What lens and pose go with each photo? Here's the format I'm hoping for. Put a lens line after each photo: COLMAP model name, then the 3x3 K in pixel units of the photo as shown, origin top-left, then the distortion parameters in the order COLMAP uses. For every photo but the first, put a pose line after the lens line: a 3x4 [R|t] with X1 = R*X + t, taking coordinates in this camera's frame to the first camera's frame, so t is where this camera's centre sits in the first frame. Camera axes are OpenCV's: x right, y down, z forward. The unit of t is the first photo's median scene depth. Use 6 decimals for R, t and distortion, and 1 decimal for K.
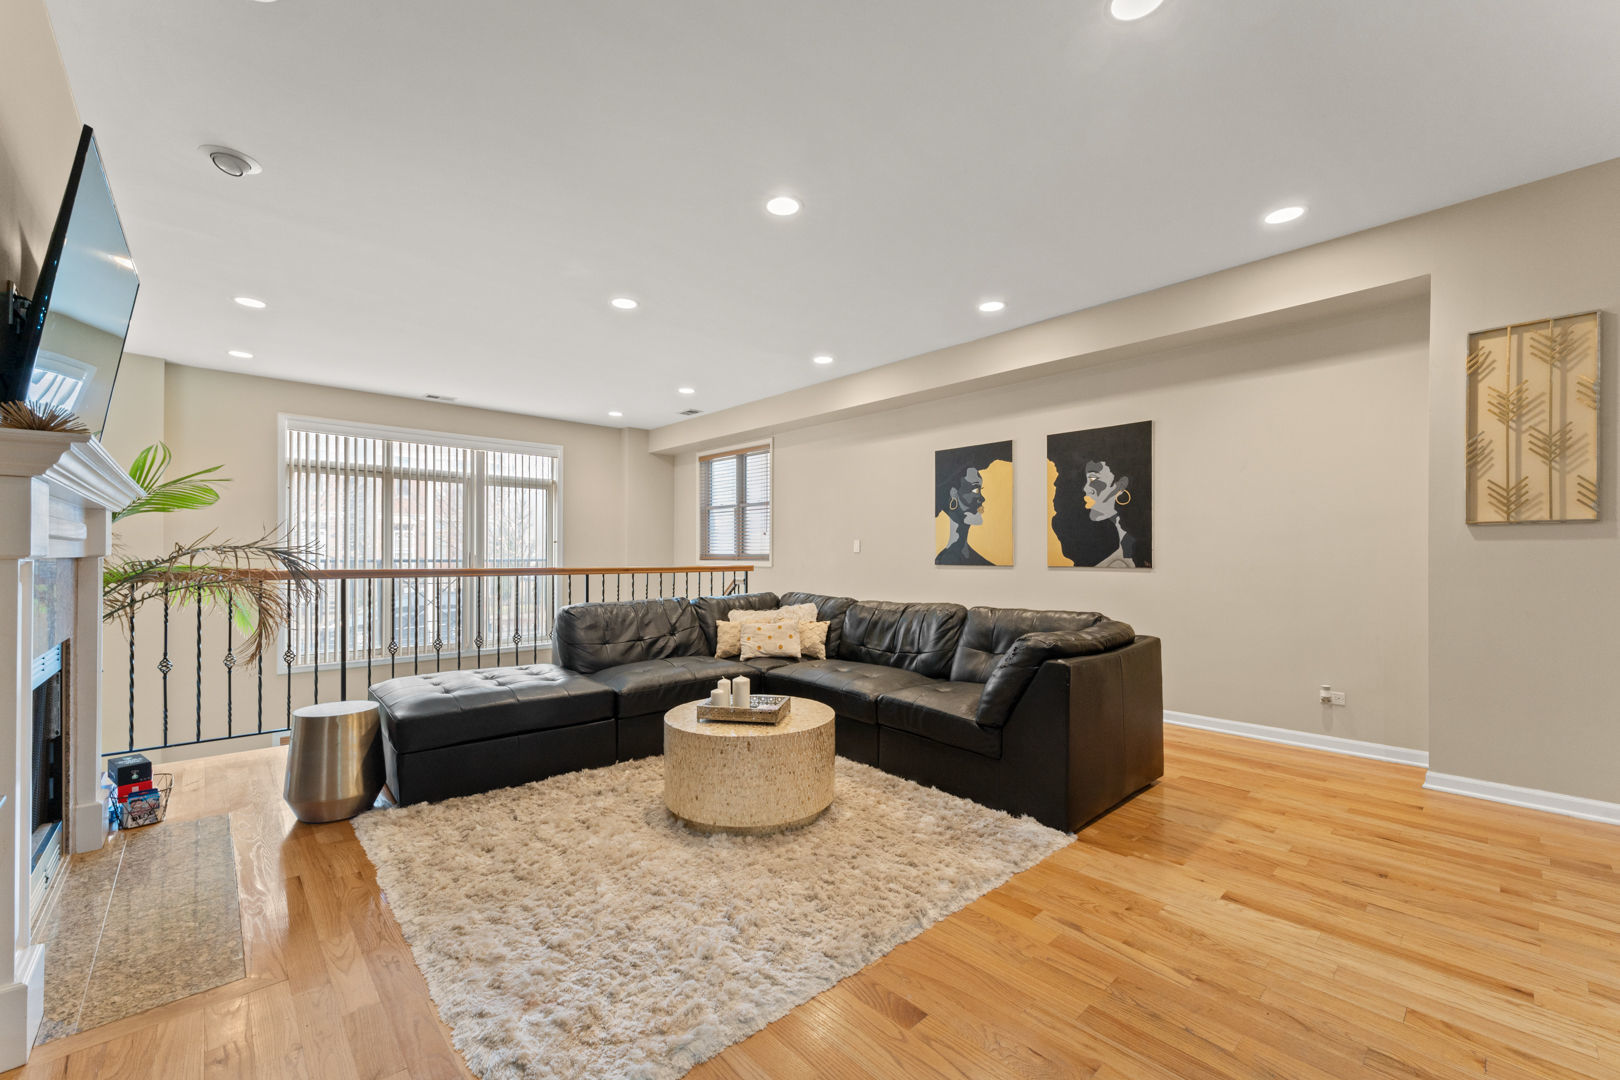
lens RADIAL K [[652.1, 0, 812.5], [0, 652.1, 553.6], [0, 0, 1]] dist [-0.000371, -0.000198]
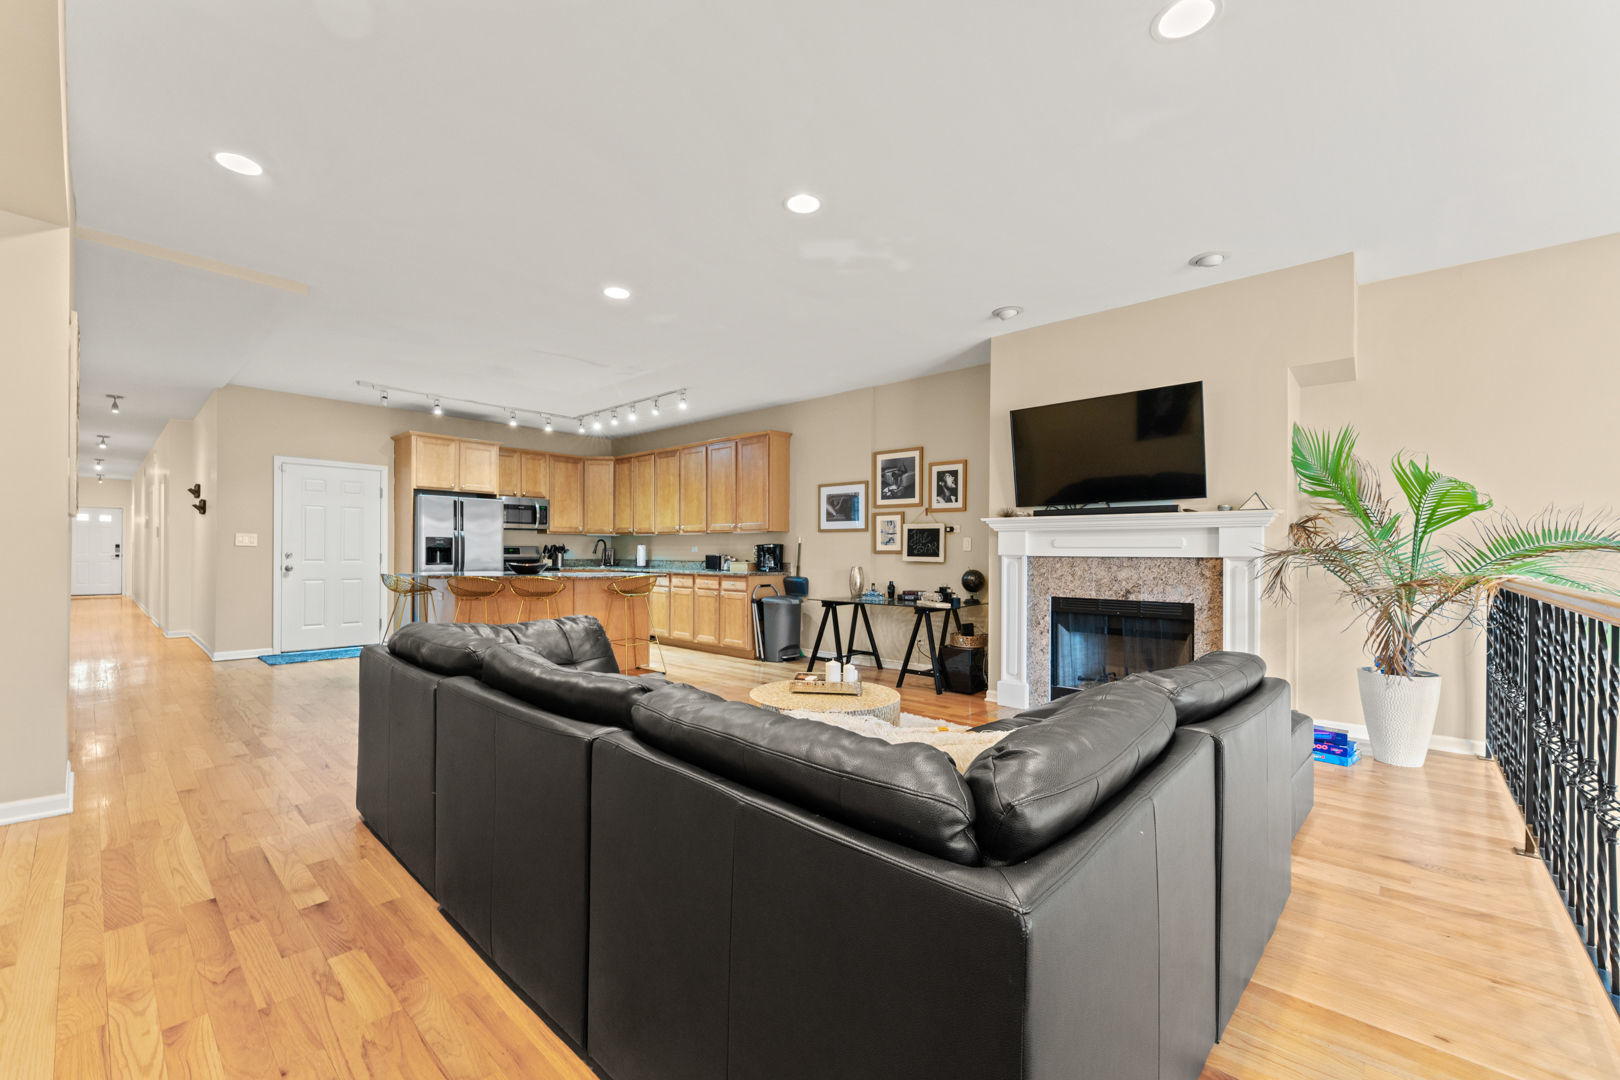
lens RADIAL K [[652.1, 0, 812.5], [0, 652.1, 553.6], [0, 0, 1]] dist [-0.000371, -0.000198]
pose [[-0.996465, -0.008240, -0.083605, 0.016278], [-0.007966, 0.999962, -0.003604, 0.005701], [0.083631, -0.002925, -0.996492, 1.361476]]
